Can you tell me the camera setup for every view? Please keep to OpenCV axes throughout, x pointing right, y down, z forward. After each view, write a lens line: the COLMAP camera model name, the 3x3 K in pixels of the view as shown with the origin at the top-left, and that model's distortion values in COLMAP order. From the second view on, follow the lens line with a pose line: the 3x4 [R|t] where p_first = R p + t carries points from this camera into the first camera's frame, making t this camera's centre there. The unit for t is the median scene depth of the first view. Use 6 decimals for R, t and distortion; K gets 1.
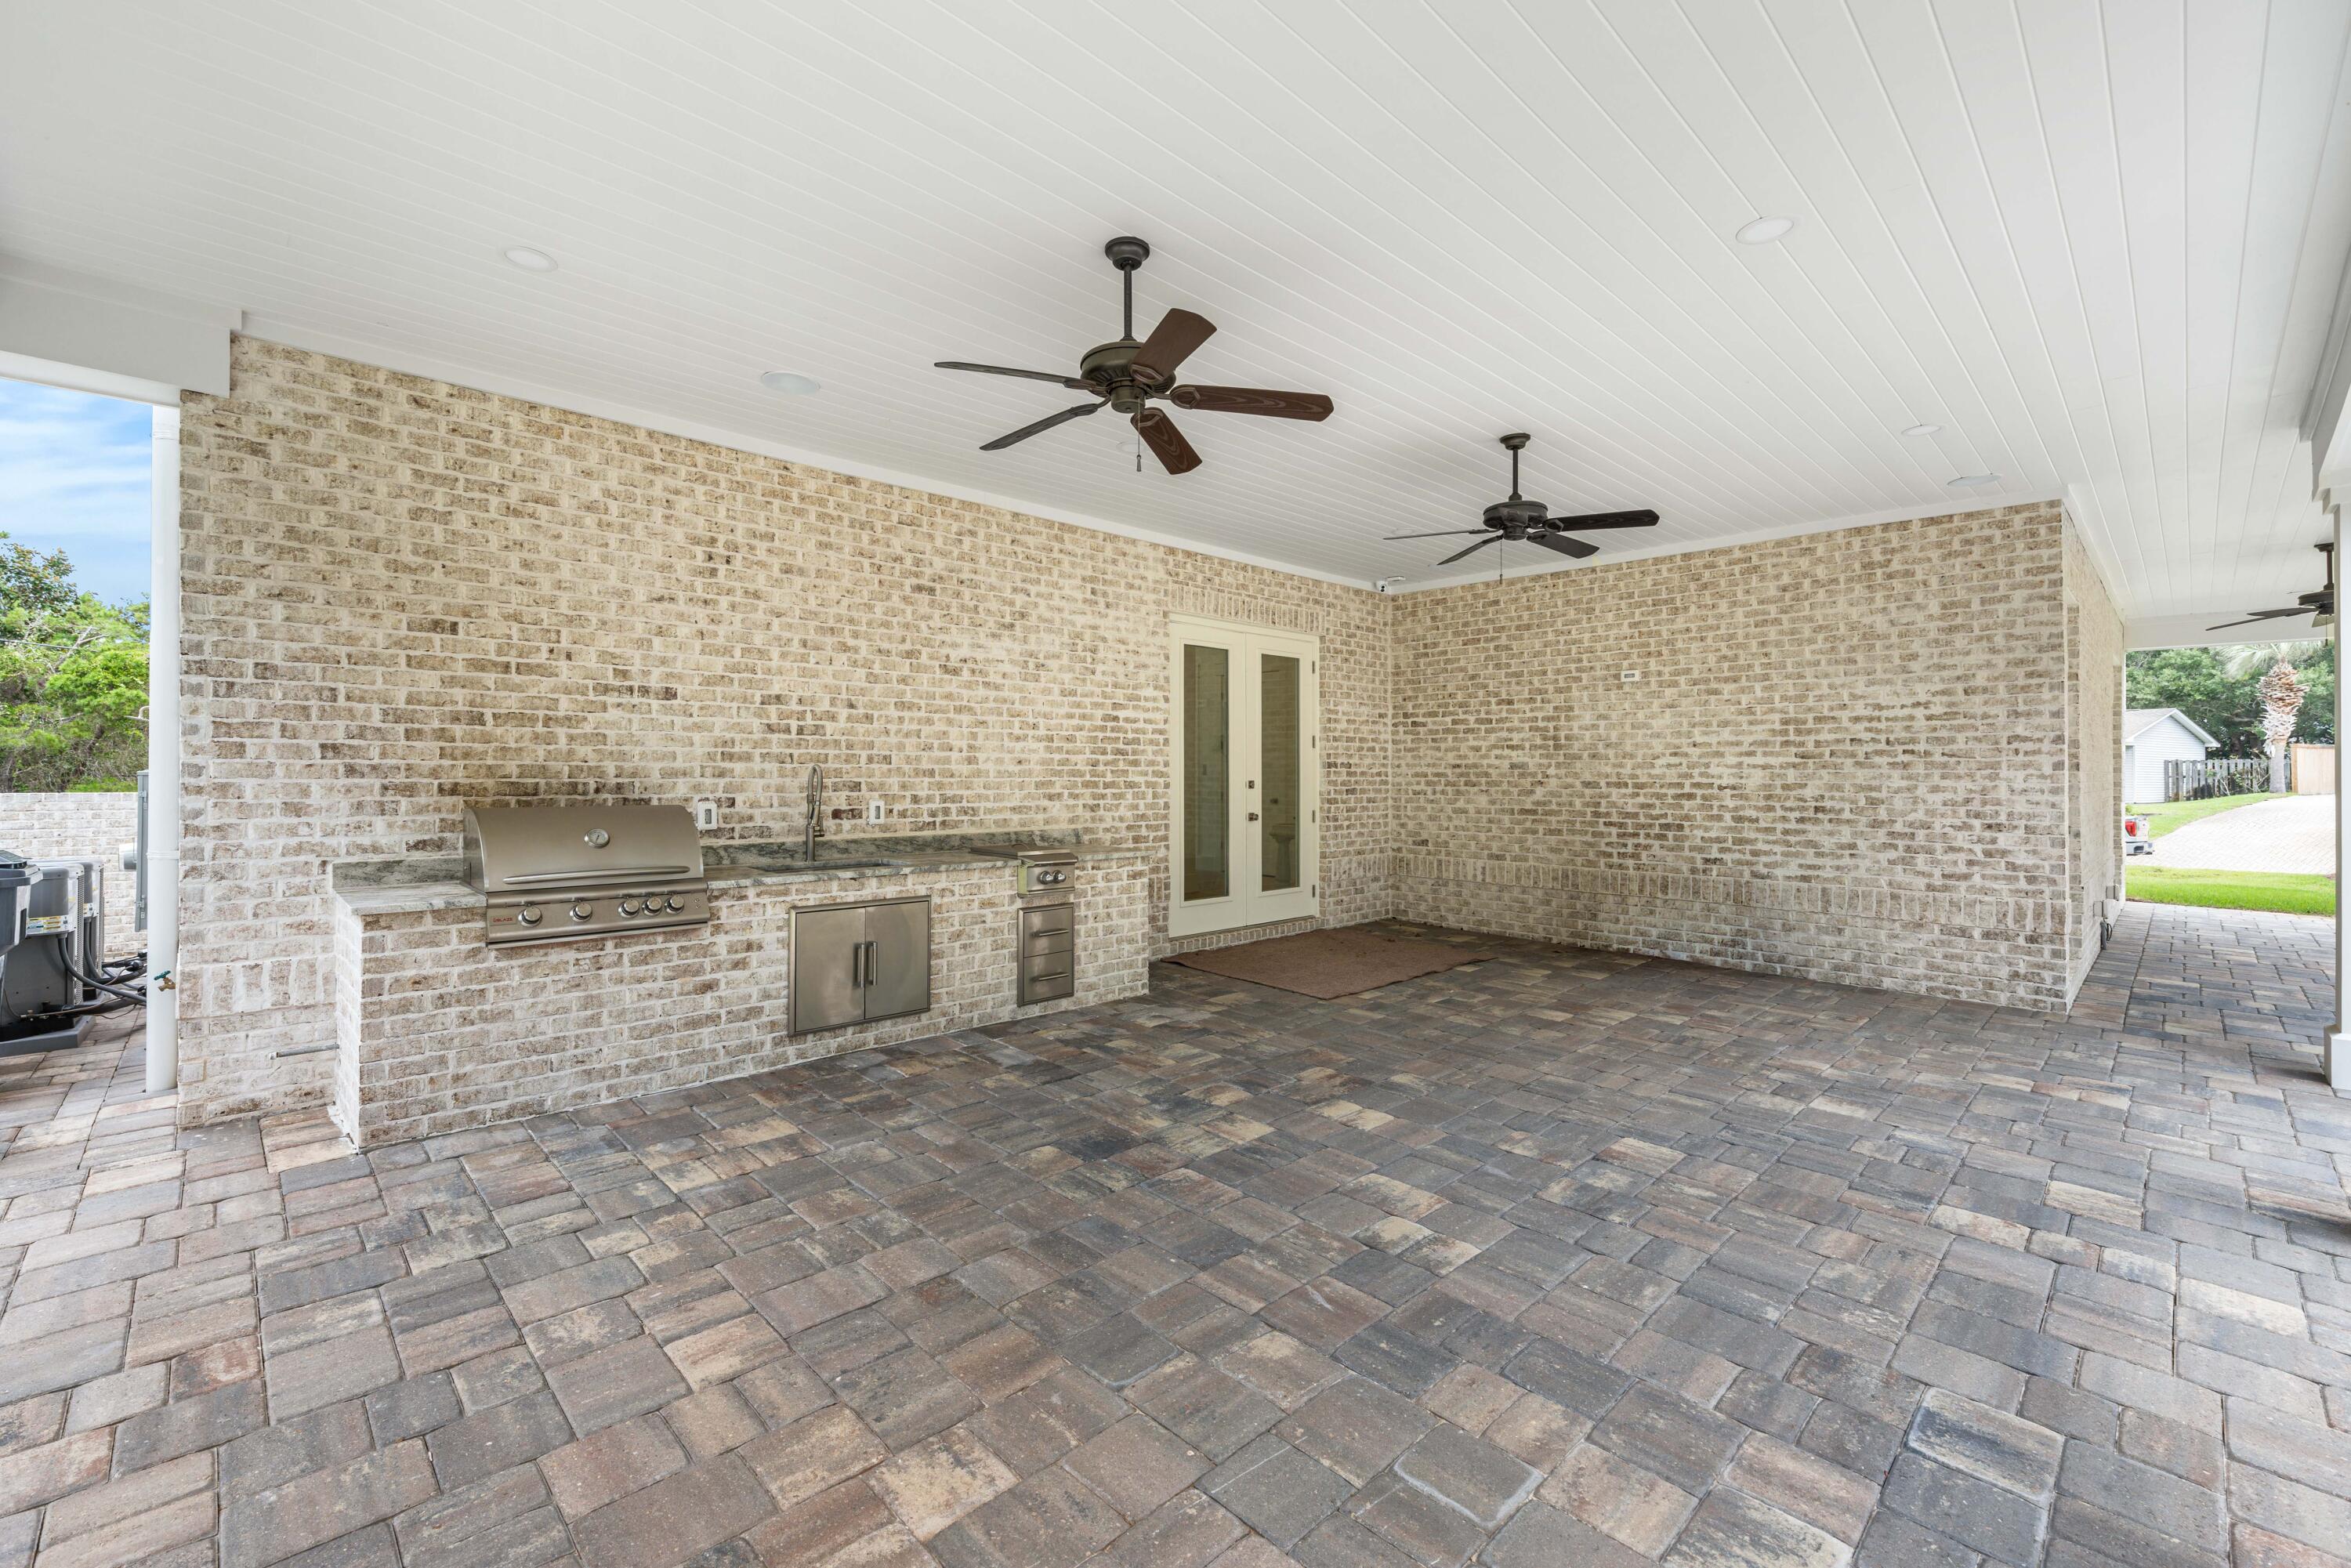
lens RADIAL K [[954.3, 0, 1175.5], [0, 954.3, 784.0], [0, 0, 1]] dist [-0.000931, 0.000014]
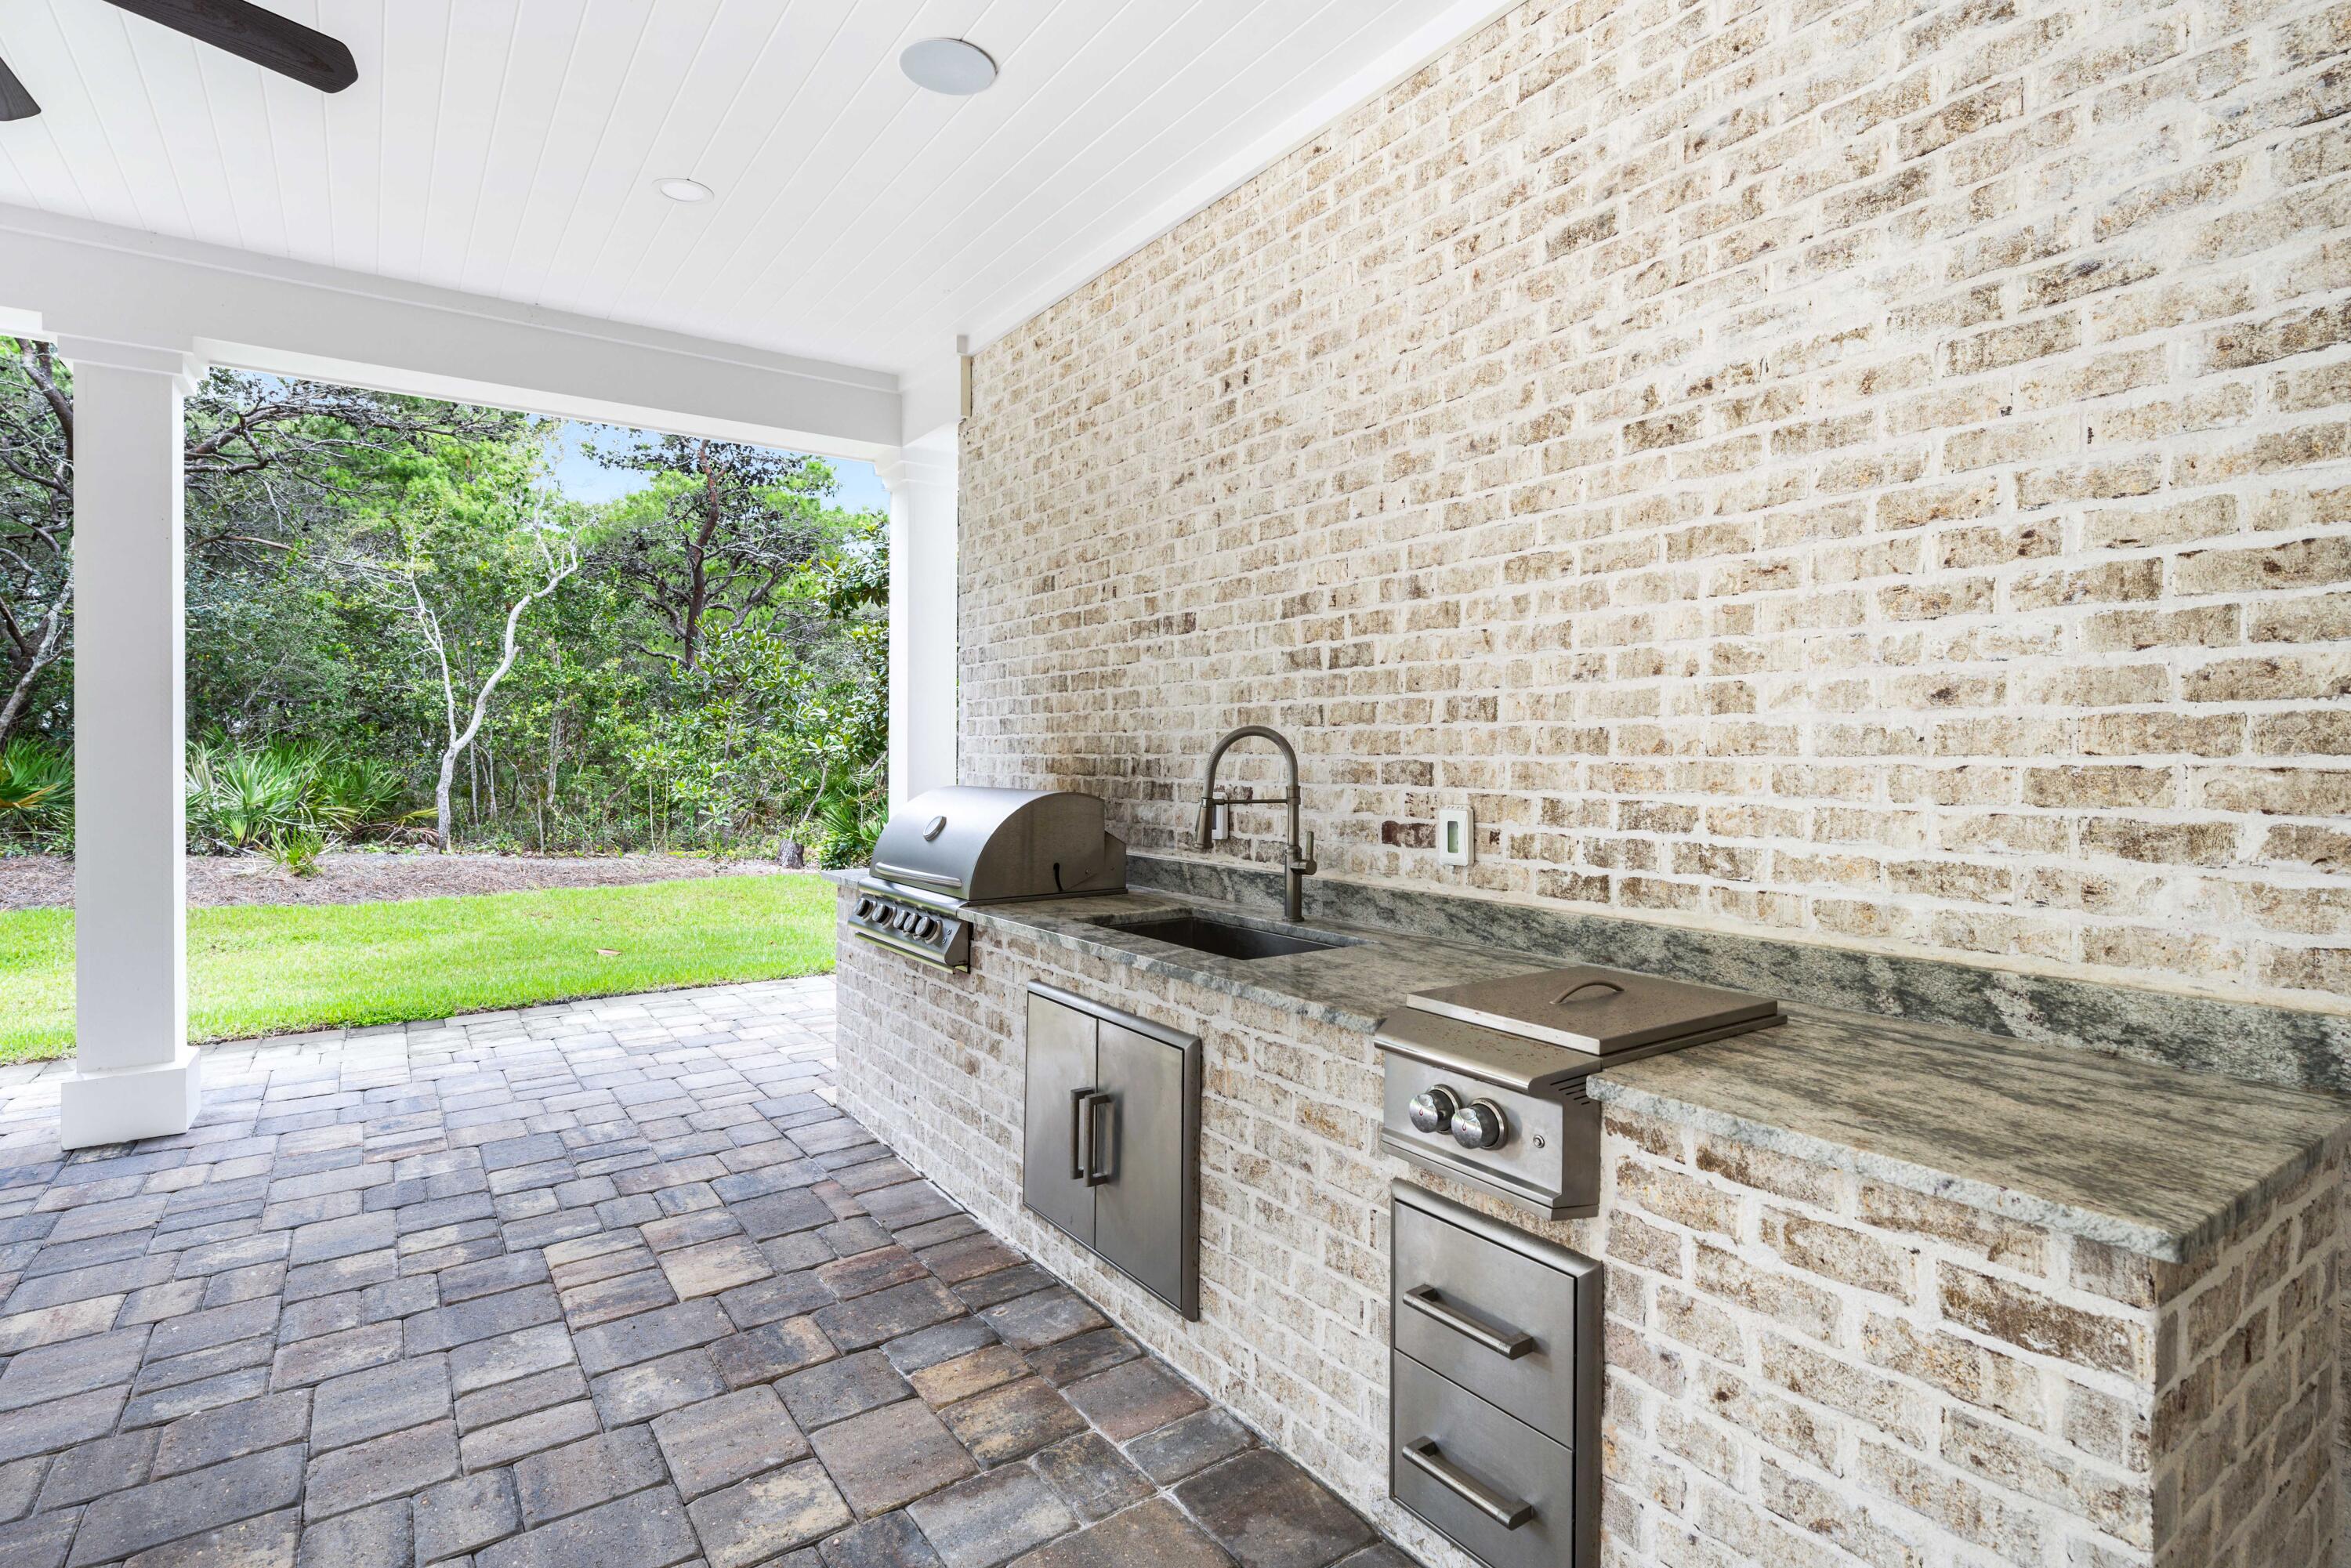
lens RADIAL K [[1140.9, 0, 1171.4], [0, 1140.9, 775.7], [0, 0, 1]] dist [0.002809, 0.000208]
pose [[-0.167313, 0.012406, -0.985826, 0.200845], [-0.016710, 0.999742, 0.015417, -0.002562], [0.985762, 0.019052, -0.167062, 0.962022]]
